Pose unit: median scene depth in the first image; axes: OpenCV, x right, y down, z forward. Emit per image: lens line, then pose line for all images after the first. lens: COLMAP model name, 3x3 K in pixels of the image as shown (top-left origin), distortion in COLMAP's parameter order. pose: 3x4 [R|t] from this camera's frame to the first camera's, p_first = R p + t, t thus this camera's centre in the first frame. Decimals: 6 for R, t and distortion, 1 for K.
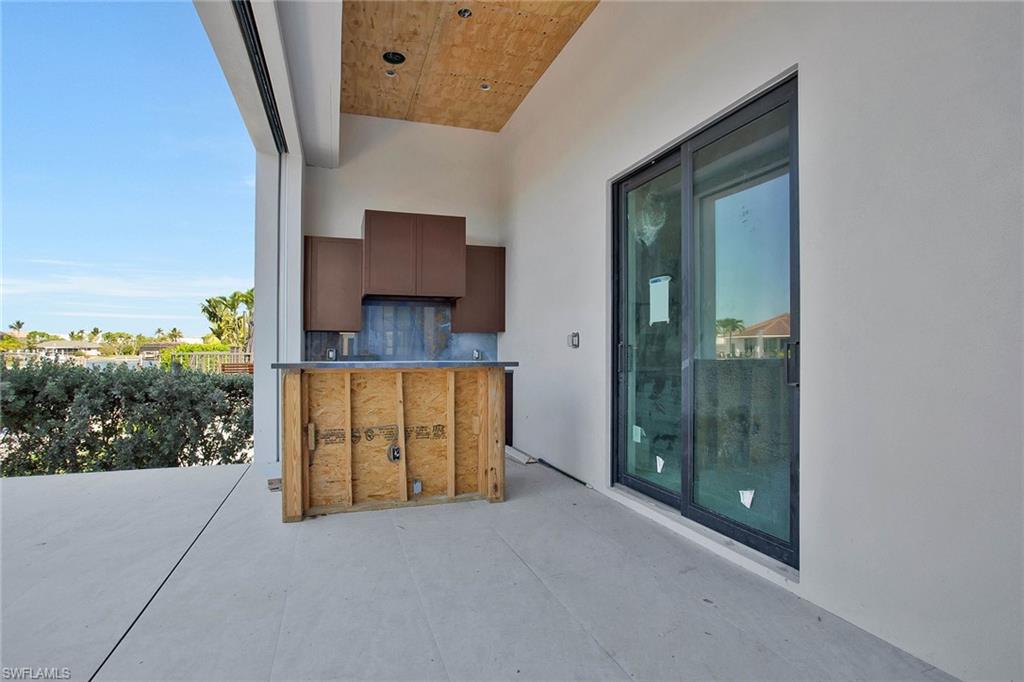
lens RADIAL K [[511.5, 0, 511.7], [0, 511.5, 338.4], [0, 0, 1]] dist [-0.029702, 0.015577]
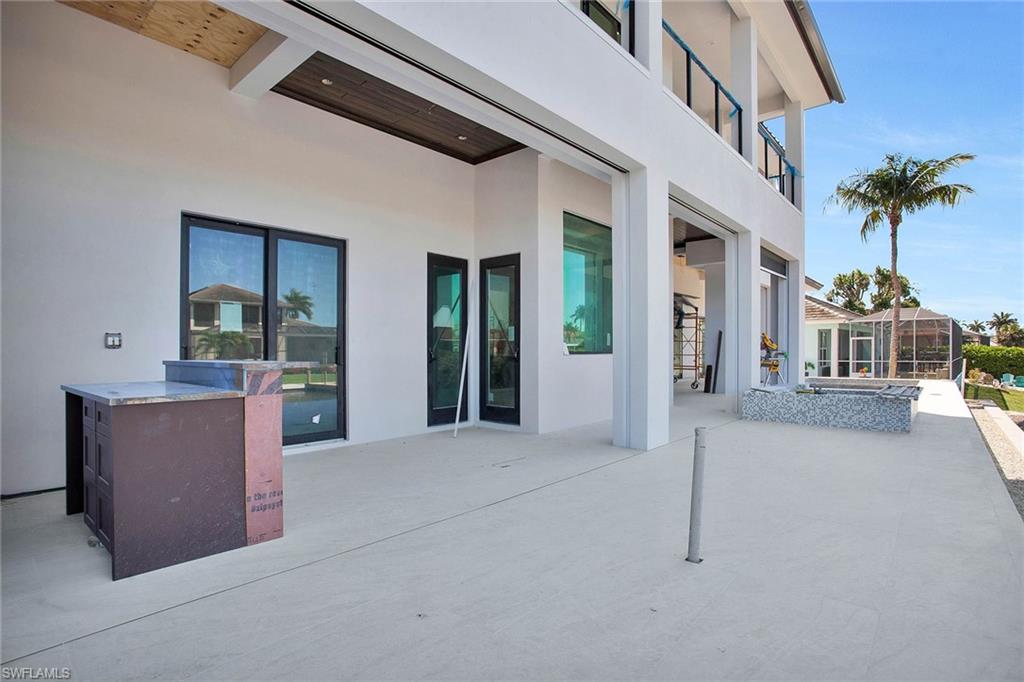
lens RADIAL K [[511.5, 0, 513.1], [0, 511.5, 351.2], [0, 0, 1]] dist [-0.029702, 0.015577]
pose [[-0.509035, 0.010930, 0.860676, -1.380266], [-0.003747, 0.999882, -0.014914, 0.044076], [-0.860738, -0.010817, -0.508934, 1.042502]]
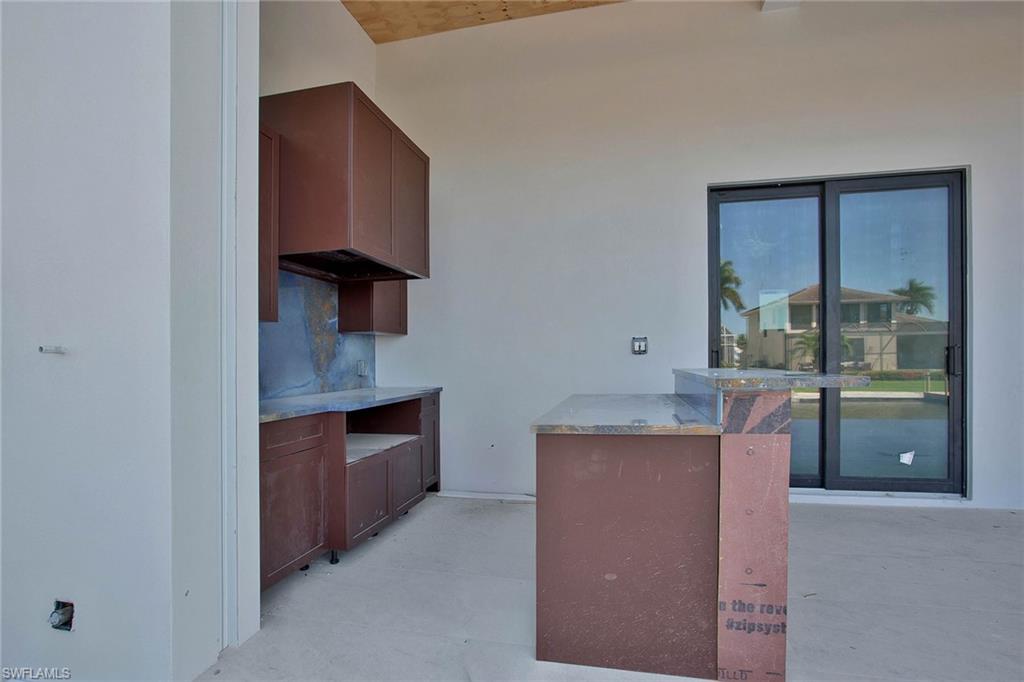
lens RADIAL K [[511.5, 0, 514.7], [0, 511.5, 368.0], [0, 0, 1]] dist [-0.029702, 0.015577]
pose [[0.513627, -0.012874, 0.857917, -0.956313], [-0.004175, 0.999838, 0.017503, 0.034525], [-0.858004, -0.012572, 0.513490, 0.908296]]
